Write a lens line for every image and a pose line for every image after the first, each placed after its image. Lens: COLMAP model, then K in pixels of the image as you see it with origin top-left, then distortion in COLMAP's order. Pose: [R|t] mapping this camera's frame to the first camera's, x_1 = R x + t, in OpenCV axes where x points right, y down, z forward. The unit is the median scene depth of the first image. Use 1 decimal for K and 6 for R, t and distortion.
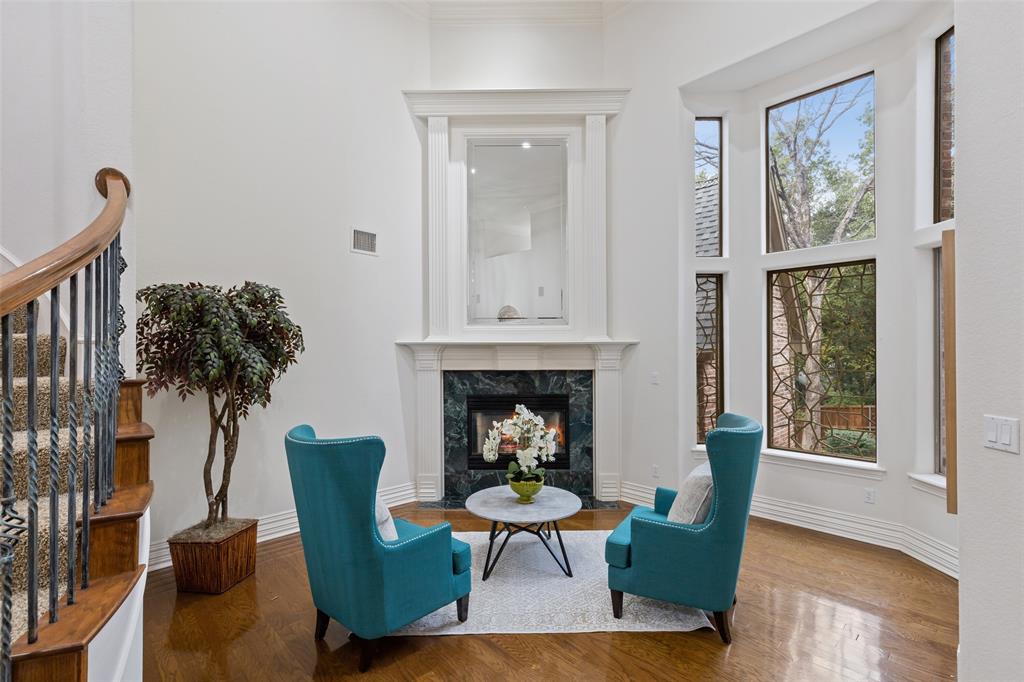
lens RADIAL K [[460.7, 0, 510.8], [0, 460.7, 343.8], [0, 0, 1]] dist [0.001678, 0.000139]
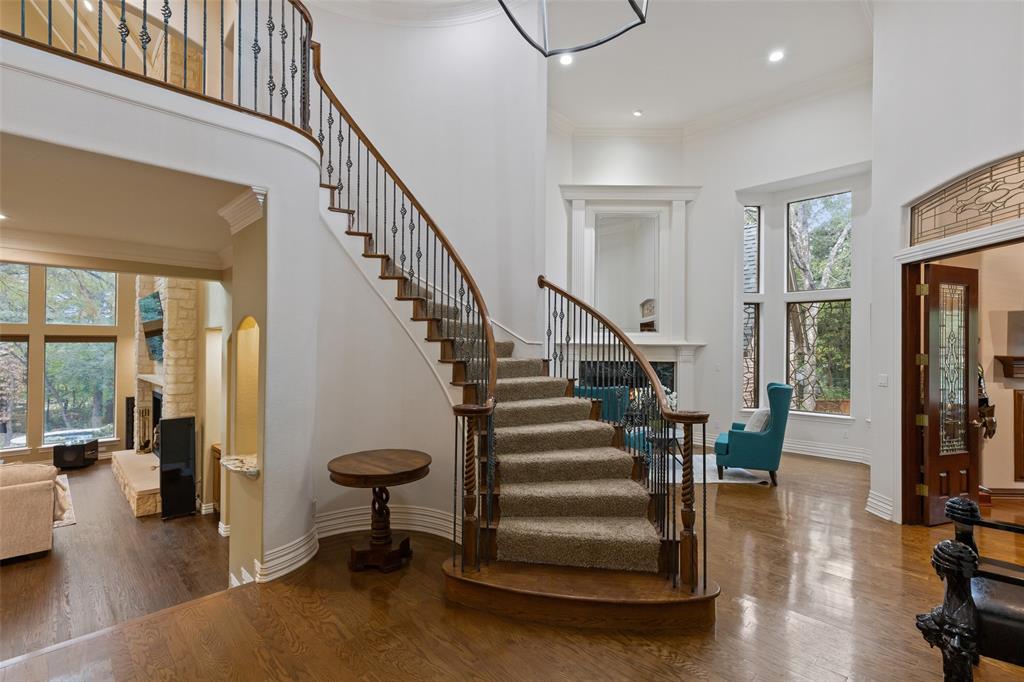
lens RADIAL K [[460.7, 0, 513.1], [0, 460.7, 343.6], [0, 0, 1]] dist [0.001678, 0.000139]
pose [[0.999872, 0.010160, 0.012355, -0.406360], [-0.010194, 0.999945, 0.002634, -0.004283], [-0.012327, -0.002760, 0.999920, -0.583855]]
